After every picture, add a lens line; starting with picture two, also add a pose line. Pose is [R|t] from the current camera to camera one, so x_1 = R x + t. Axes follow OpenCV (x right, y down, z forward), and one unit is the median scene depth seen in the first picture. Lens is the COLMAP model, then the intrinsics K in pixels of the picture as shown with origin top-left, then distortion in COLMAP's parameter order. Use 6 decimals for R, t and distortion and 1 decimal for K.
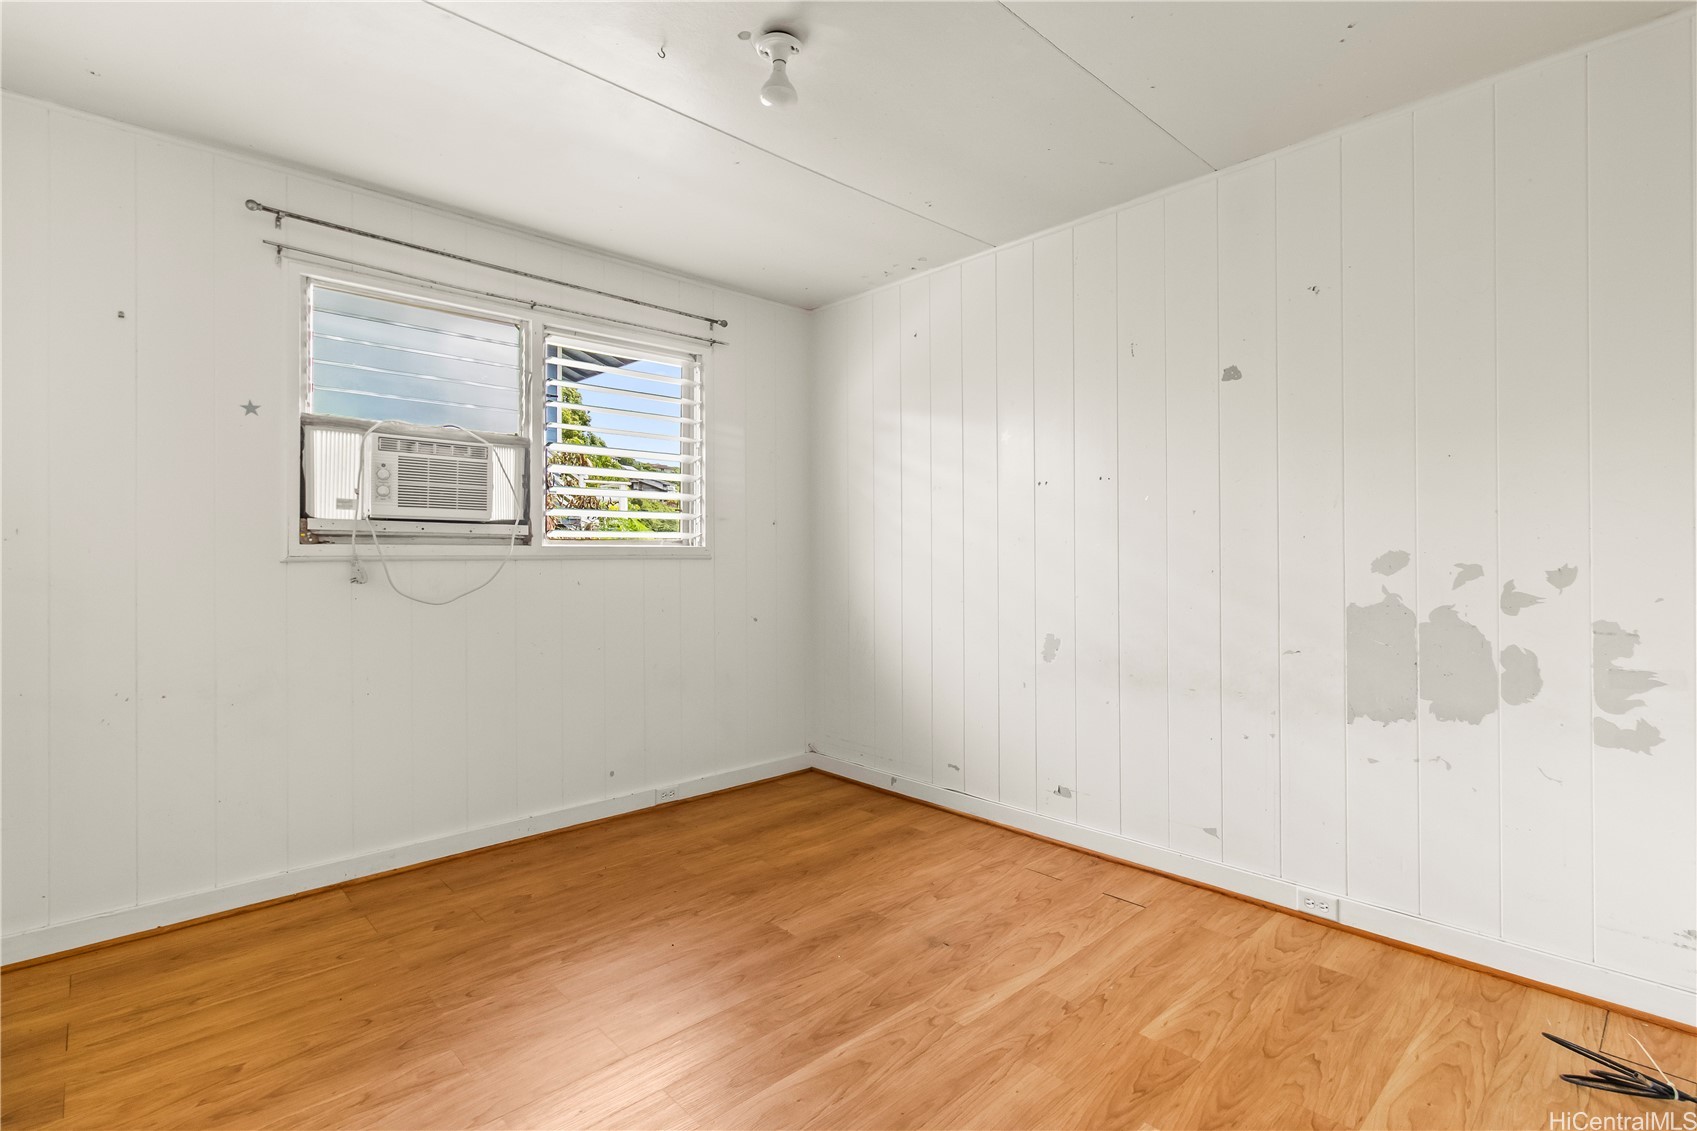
lens RADIAL K [[773.5, 0, 851.2], [0, 773.5, 545.5], [0, 0, 1]] dist [-0.000823, -0.000391]
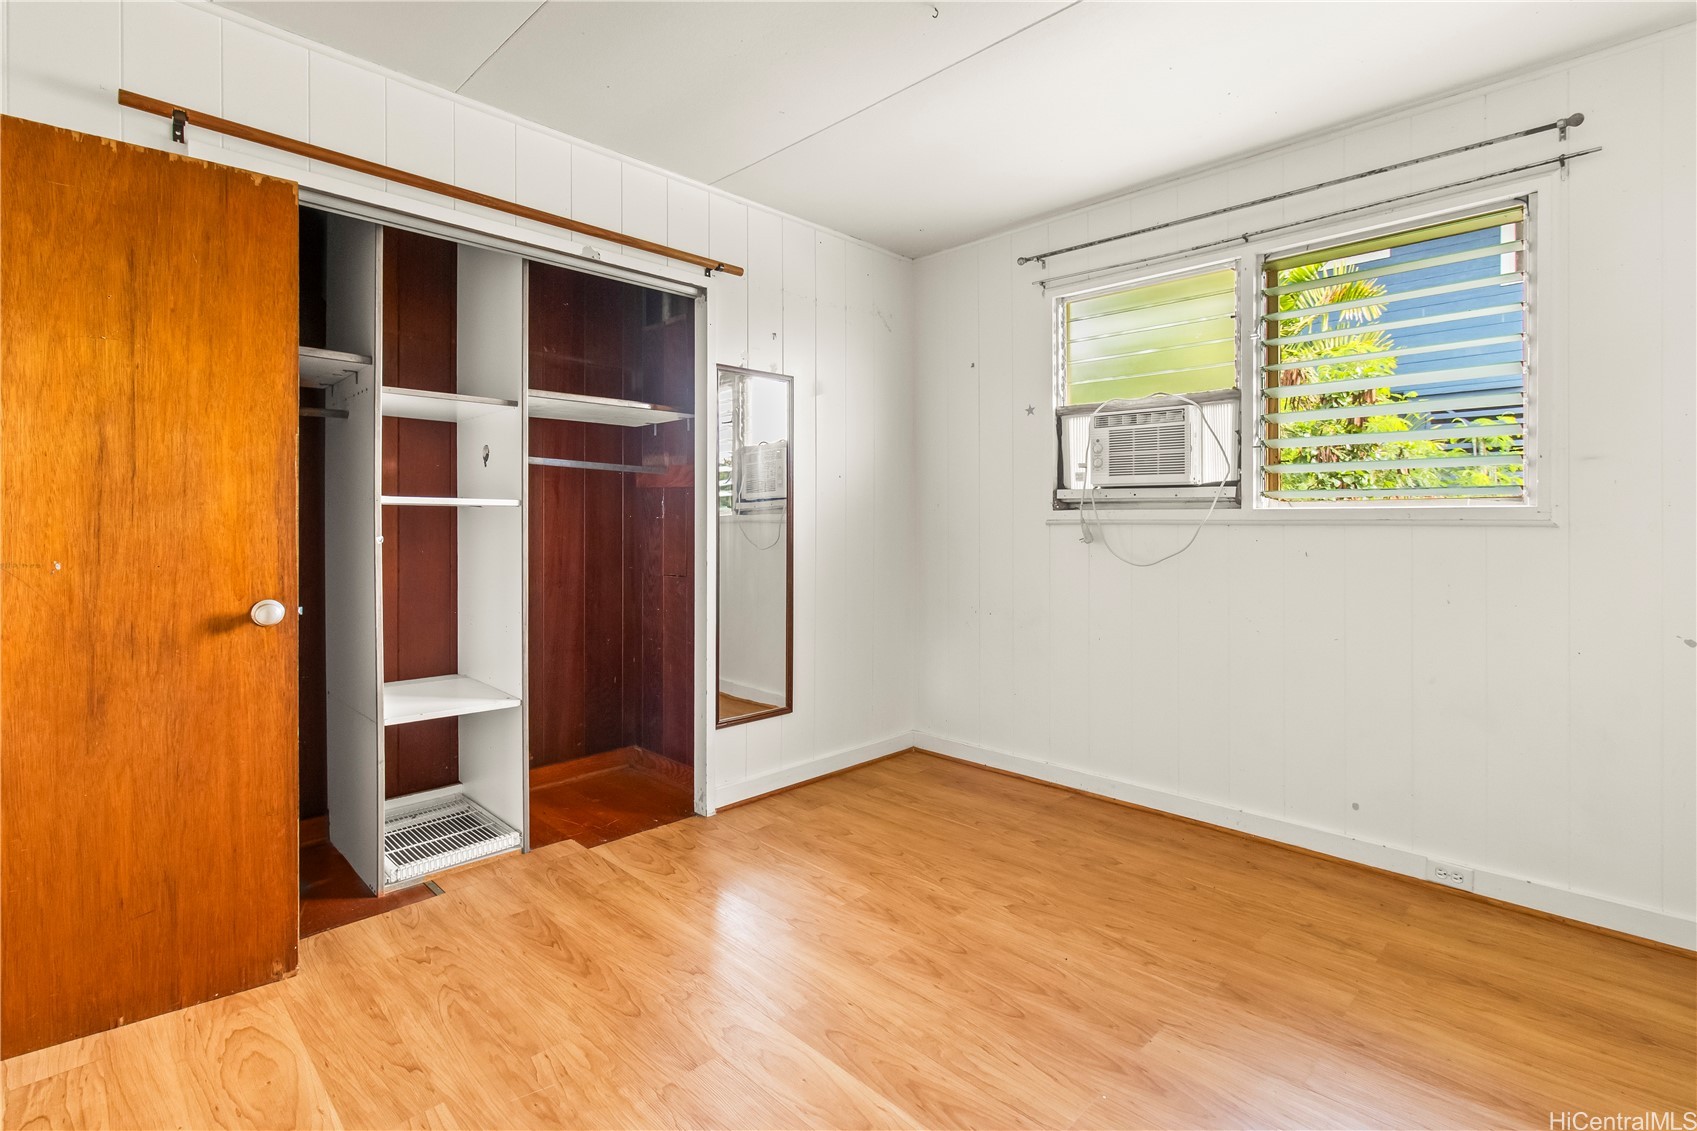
lens RADIAL K [[761.0, 0, 852.3], [0, 761.0, 521.2], [0, 0, 1]] dist [0.000739, -0.000062]
pose [[0.067112, 0.003687, -0.997739, 0.495199], [0.011062, 0.999929, 0.004439, 0.006449], [0.997684, -0.011335, 0.067067, 0.559450]]
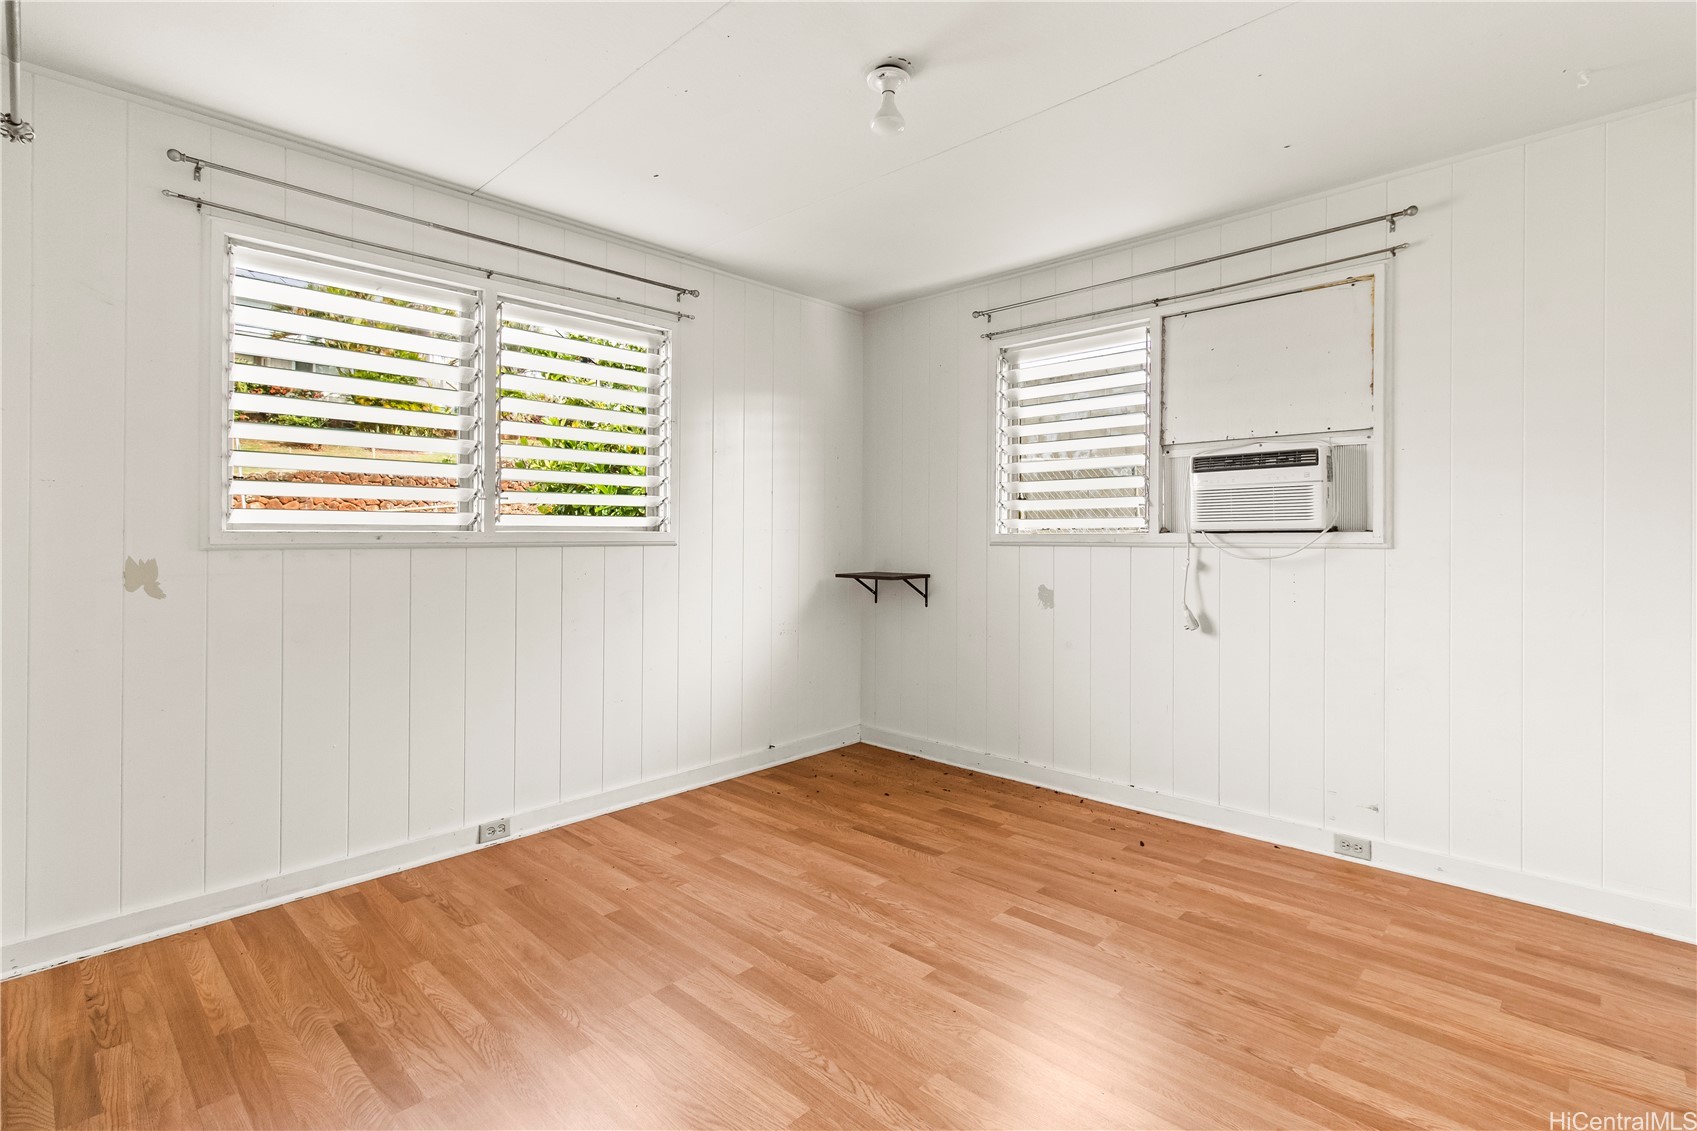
lens RADIAL K [[827.9, 0, 851.8], [0, 827.9, 546.8], [0, 0, 1]] dist [0.031292, 0.000402]
pose [[0.998743, -0.005409, 0.049823, -0.031494], [0.004439, 0.999799, 0.019549, -0.000264], [-0.049919, -0.019304, 0.998567, -0.030081]]
